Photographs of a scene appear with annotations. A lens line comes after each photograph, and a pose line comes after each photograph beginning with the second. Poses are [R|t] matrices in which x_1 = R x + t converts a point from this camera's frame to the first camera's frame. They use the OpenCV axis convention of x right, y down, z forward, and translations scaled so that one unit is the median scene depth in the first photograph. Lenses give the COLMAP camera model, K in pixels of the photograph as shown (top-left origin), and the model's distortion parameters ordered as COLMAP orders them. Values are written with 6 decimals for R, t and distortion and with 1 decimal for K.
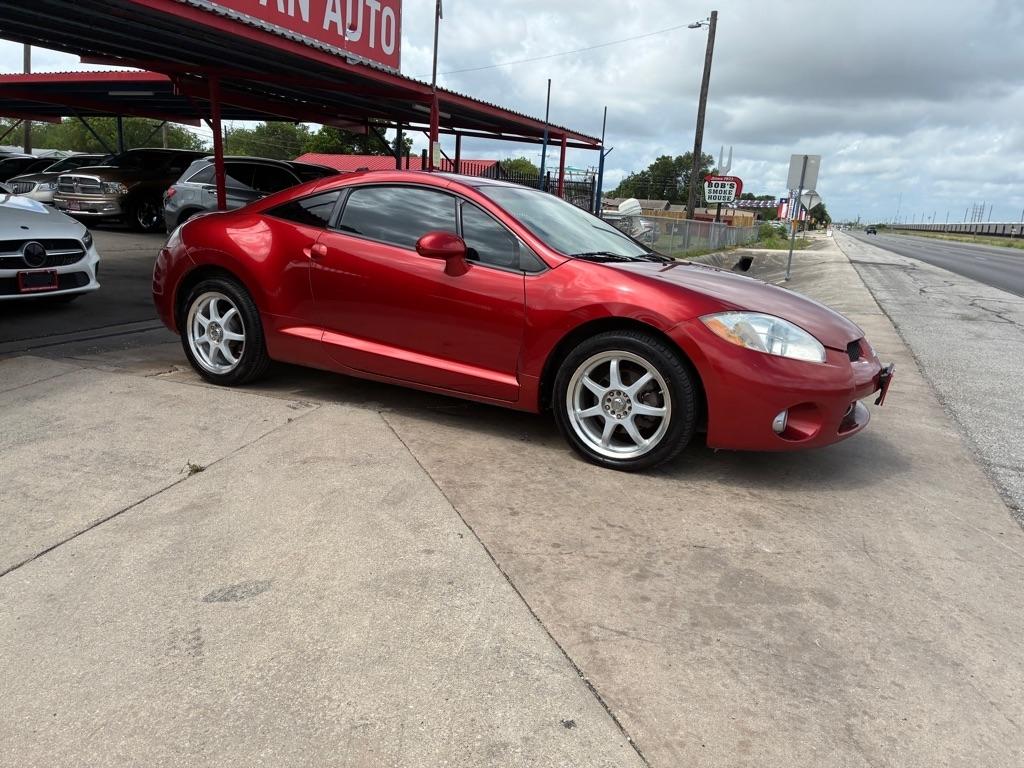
lens RADIAL K [[813.7, 0, 464.0], [0, 813.7, 406.2], [0, 0, 1]] dist [0.045984, -0.062451]
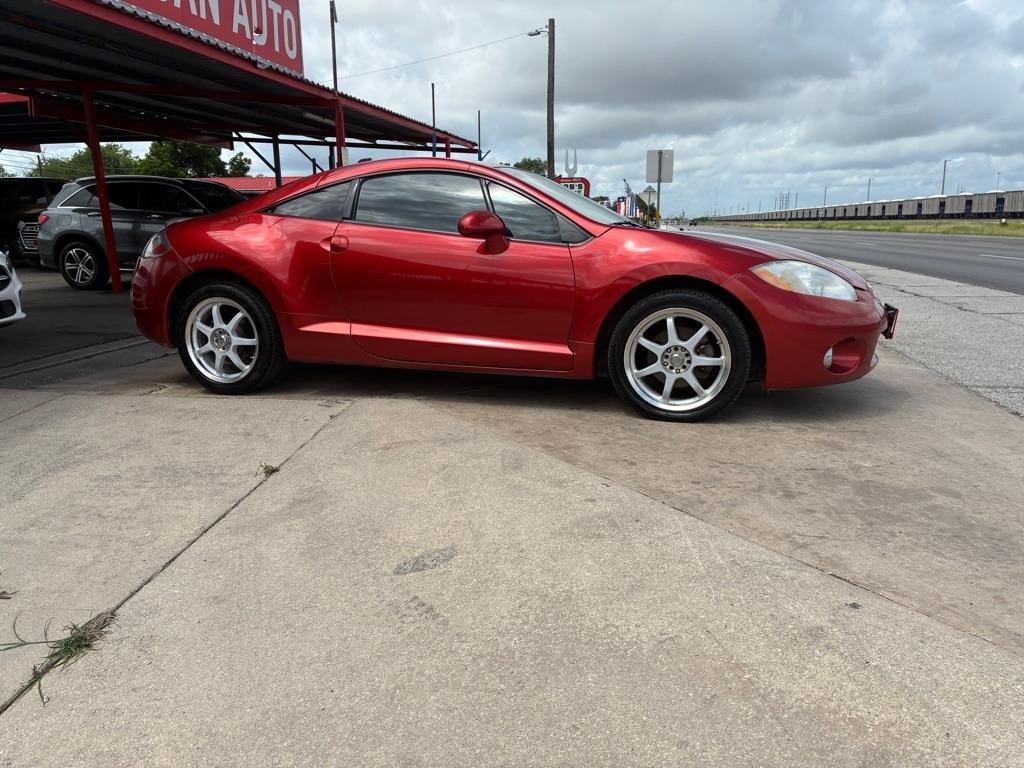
lens RADIAL K [[817.8, 0, 485.7], [0, 817.8, 412.5], [0, 0, 1]] dist [0.052174, -0.069617]
pose [[0.977289, -0.109434, 0.181469, -0.249152], [0.111072, 0.993812, 0.001142, 0.036923], [-0.180471, 0.019040, 0.983396, 0.001830]]
